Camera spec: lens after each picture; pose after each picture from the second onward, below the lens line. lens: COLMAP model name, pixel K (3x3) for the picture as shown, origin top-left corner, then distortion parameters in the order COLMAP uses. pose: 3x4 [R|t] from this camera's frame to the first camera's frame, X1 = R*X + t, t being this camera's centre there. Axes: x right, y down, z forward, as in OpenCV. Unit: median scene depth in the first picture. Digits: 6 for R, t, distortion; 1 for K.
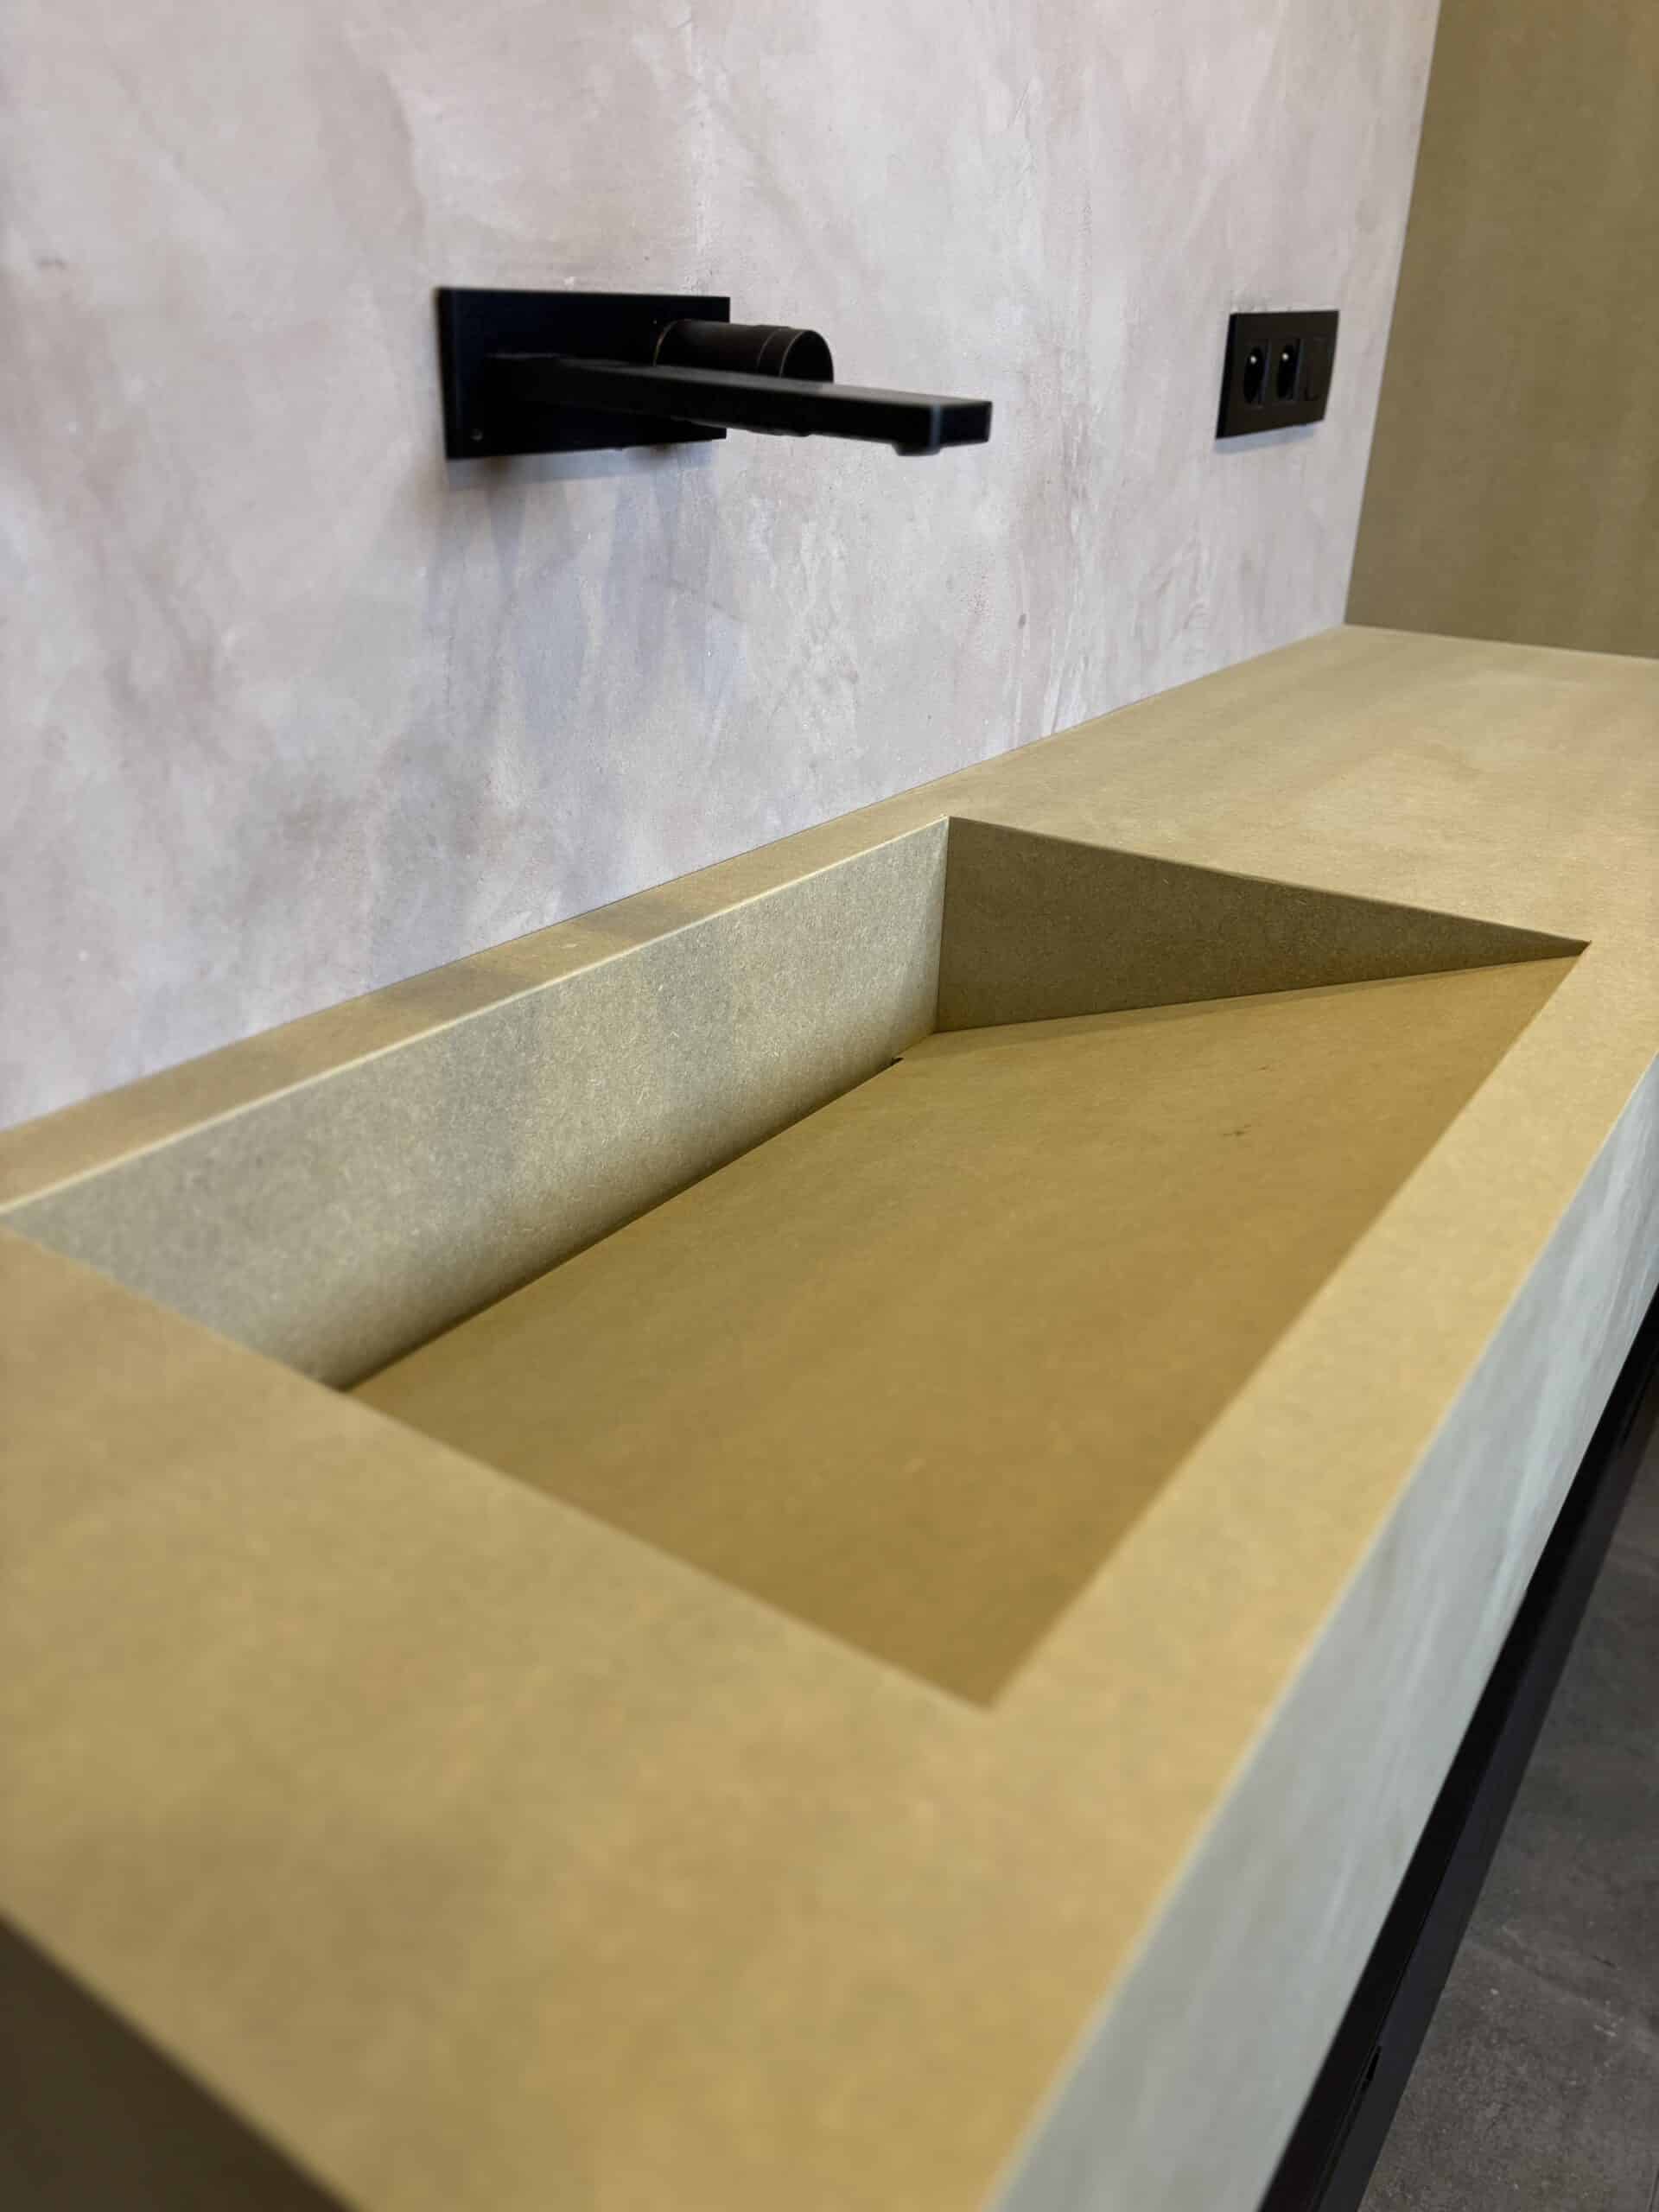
lens RADIAL K [[1675.3, 0, 800.6], [0, 1675.3, 1116.1], [0, 0, 1]] dist [0.046435, -0.067298]
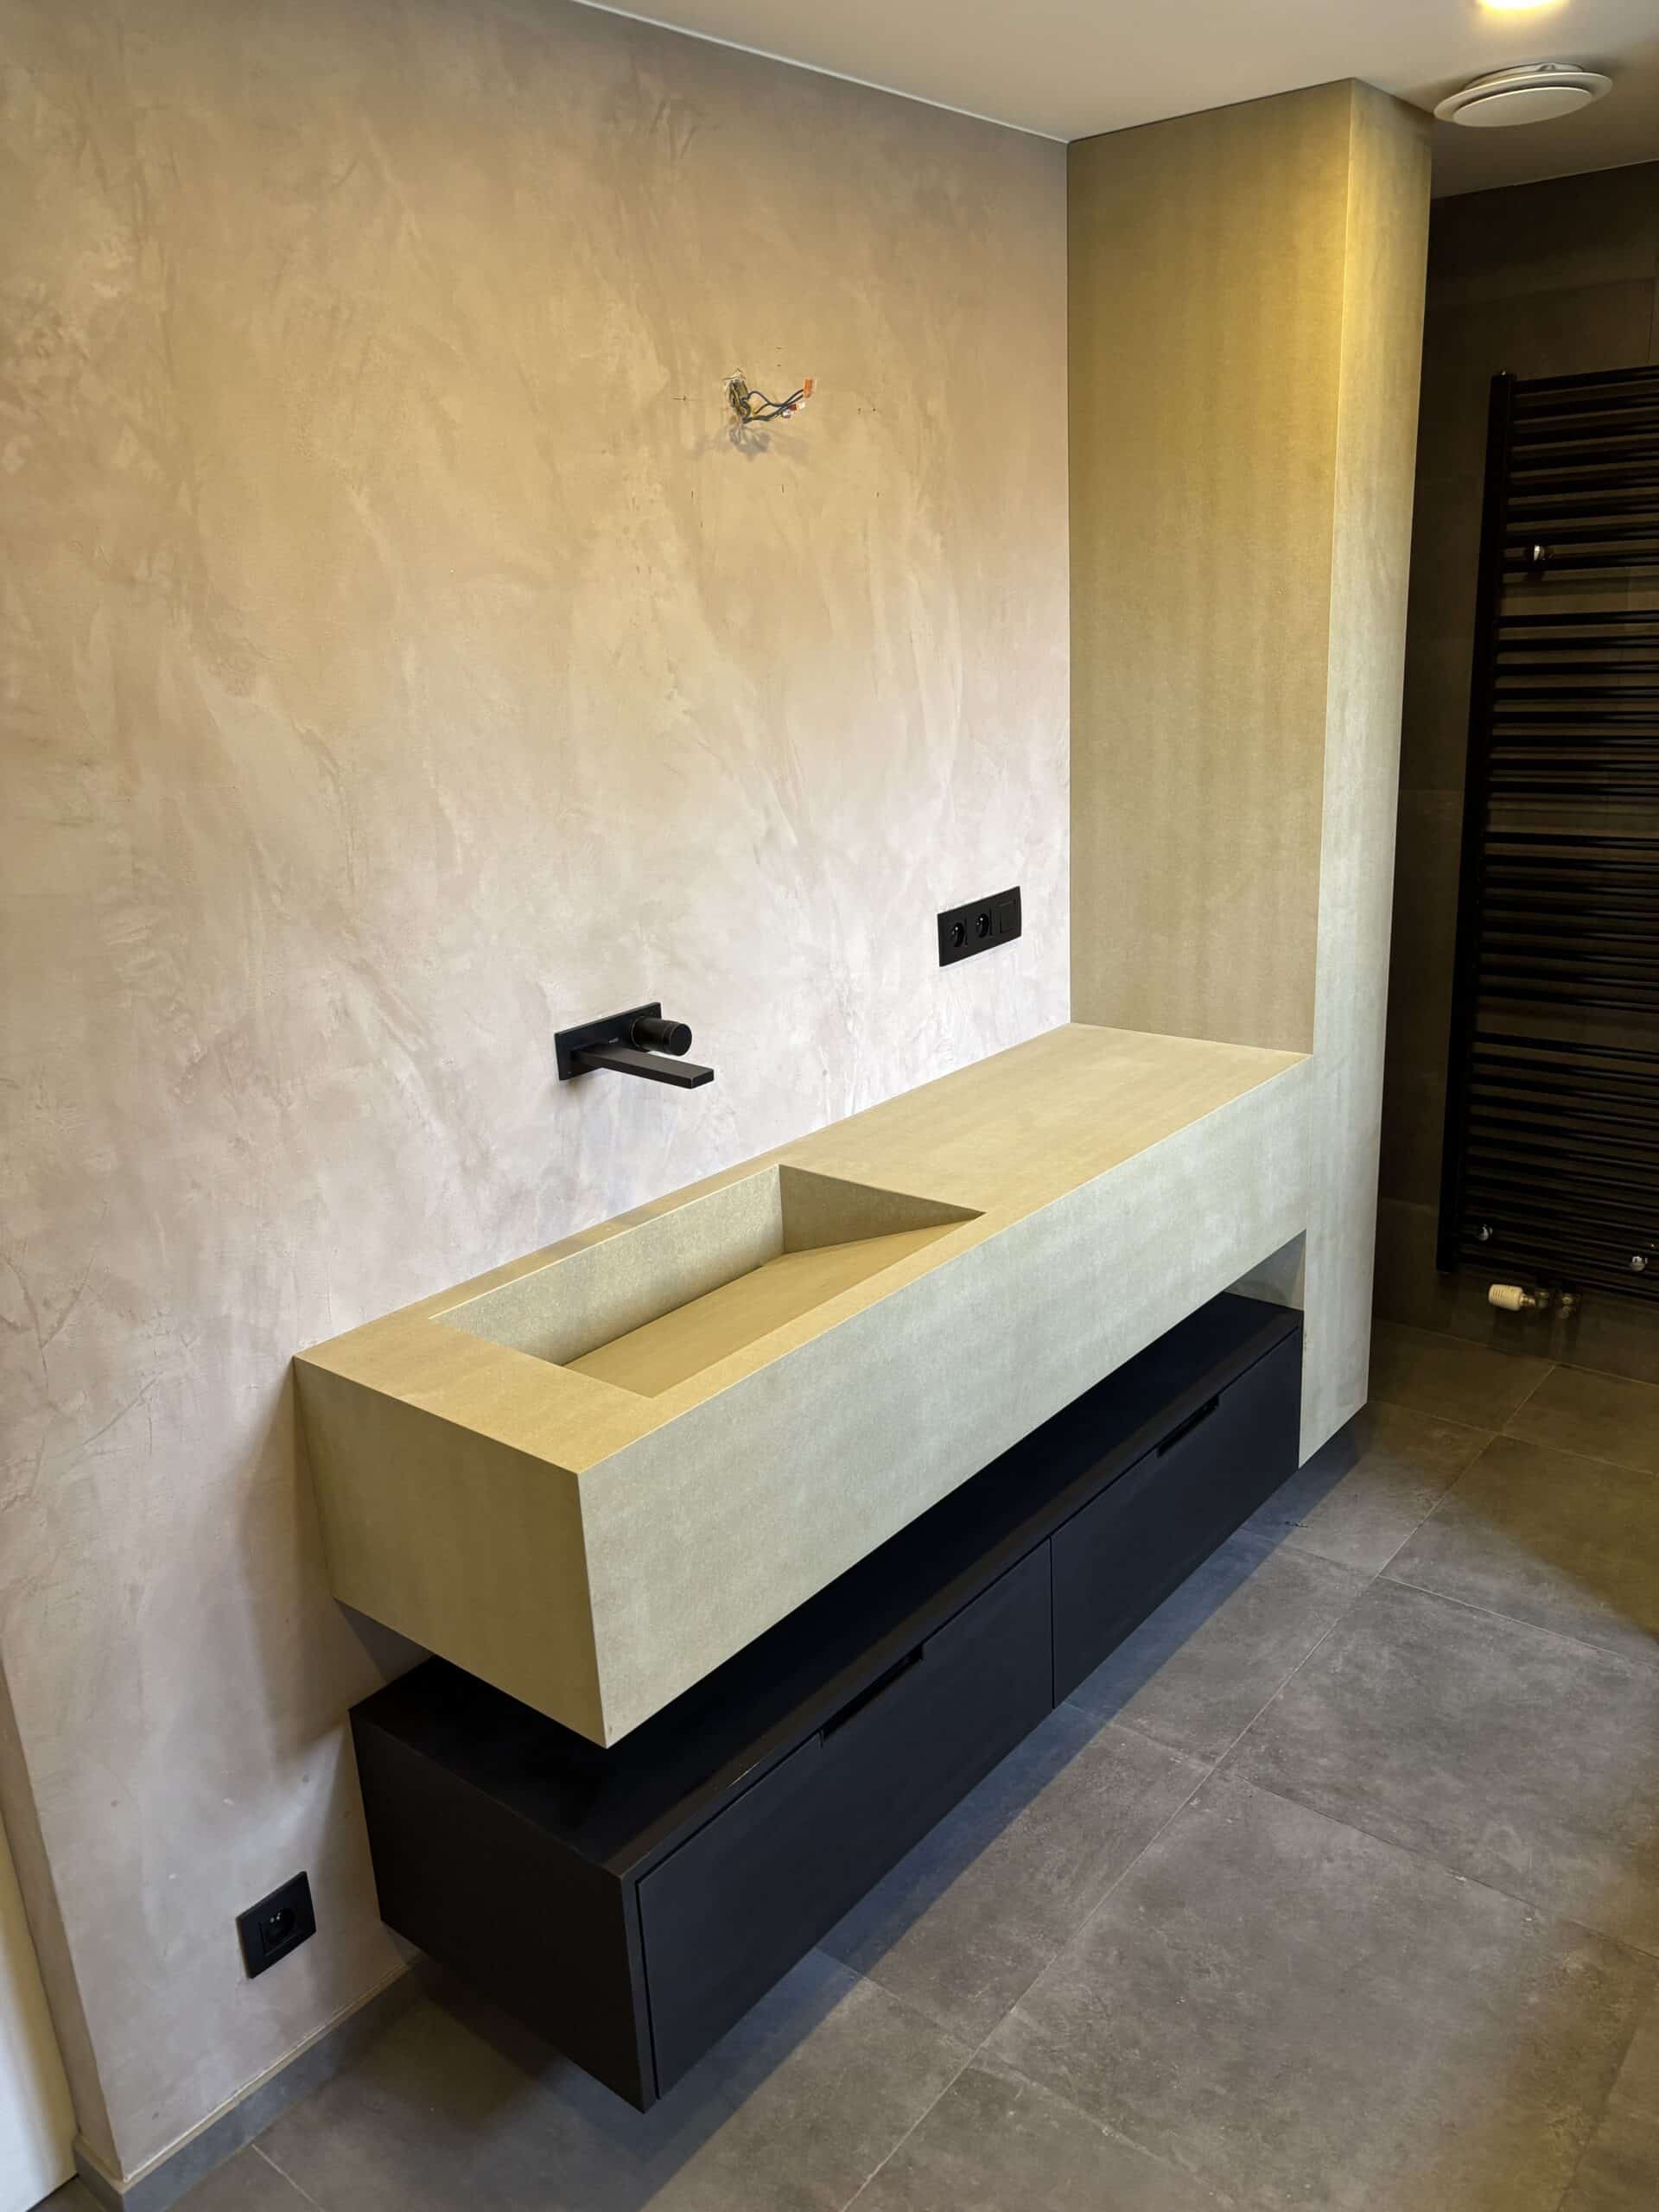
lens RADIAL K [[1688.3, 0, 829.5], [0, 1688.3, 1106.0], [0, 0, 1]] dist [0.040023, -0.033561]
pose [[0.993552, -0.045290, -0.103942, 0.499032], [0.030690, 0.989957, -0.137994, 0.088192], [0.109148, 0.133915, 0.984964, -1.659021]]
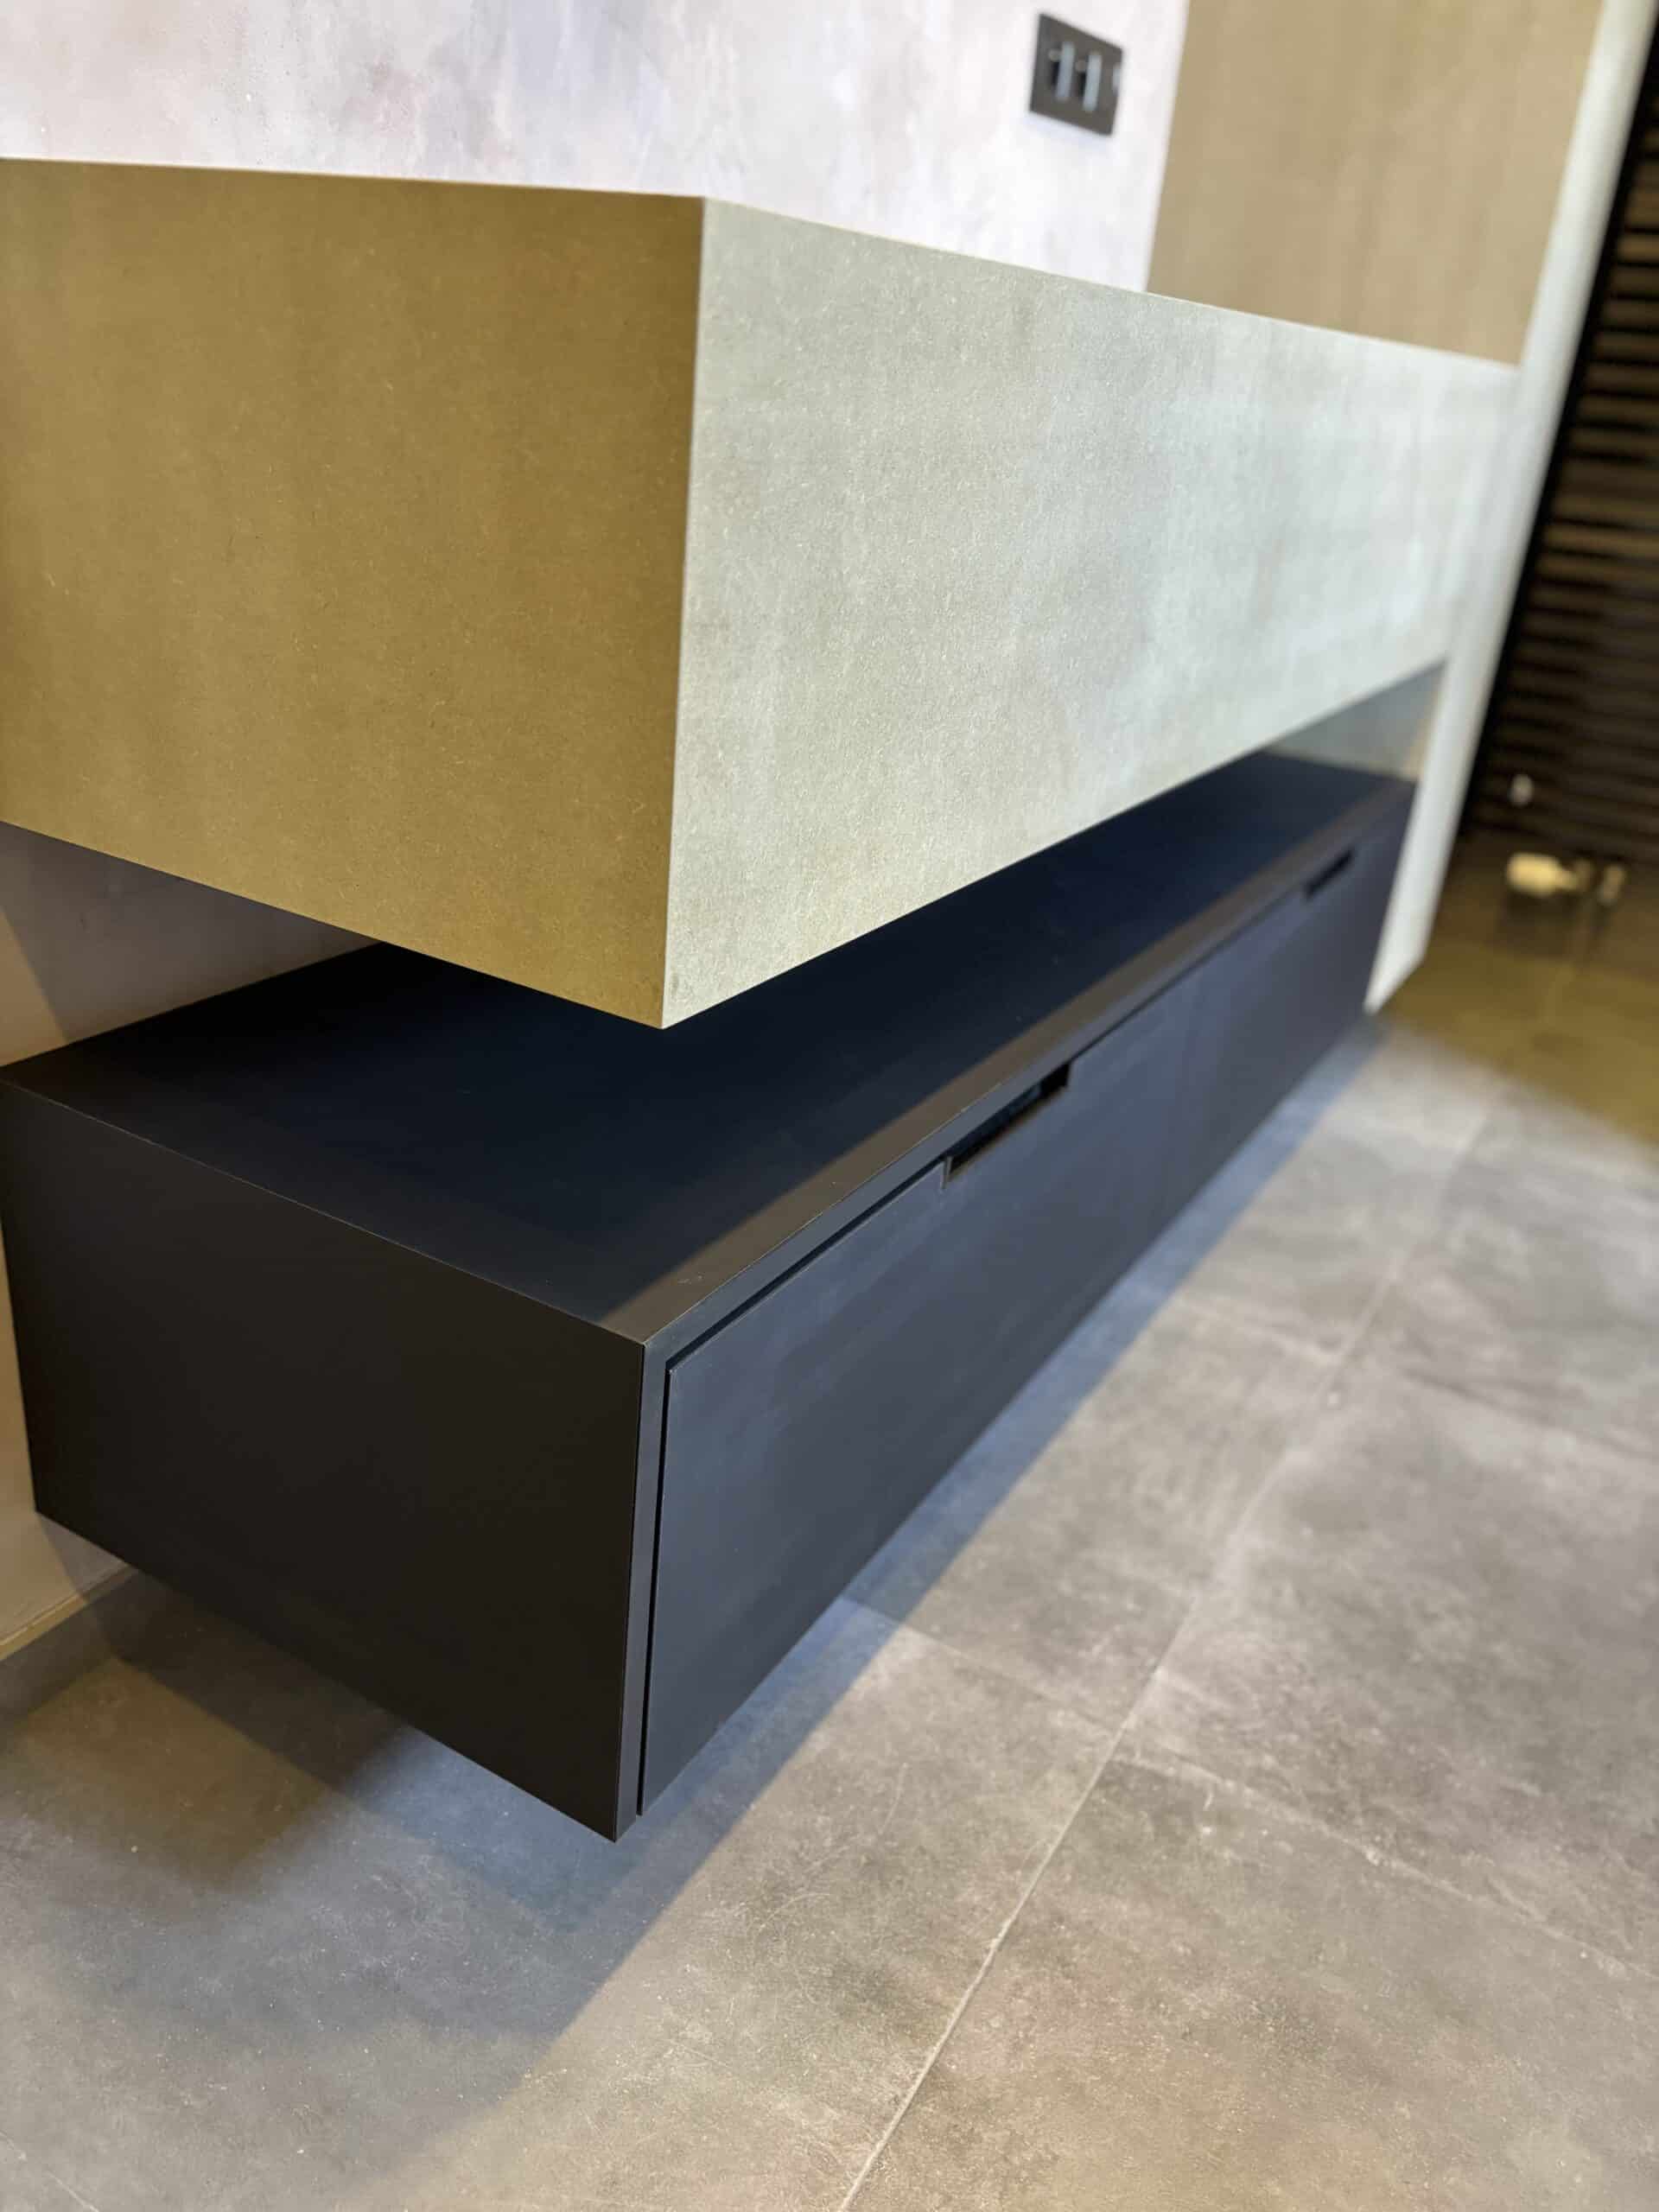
lens RADIAL K [[1699.2, 0, 817.1], [0, 1699.2, 1108.4], [0, 0, 1]] dist [0.017962, 0.000647]
pose [[0.995577, 0.030854, 0.088734, -0.008356], [-0.029202, 0.999376, -0.019857, 0.616436], [-0.089292, 0.017178, 0.995857, -0.443281]]
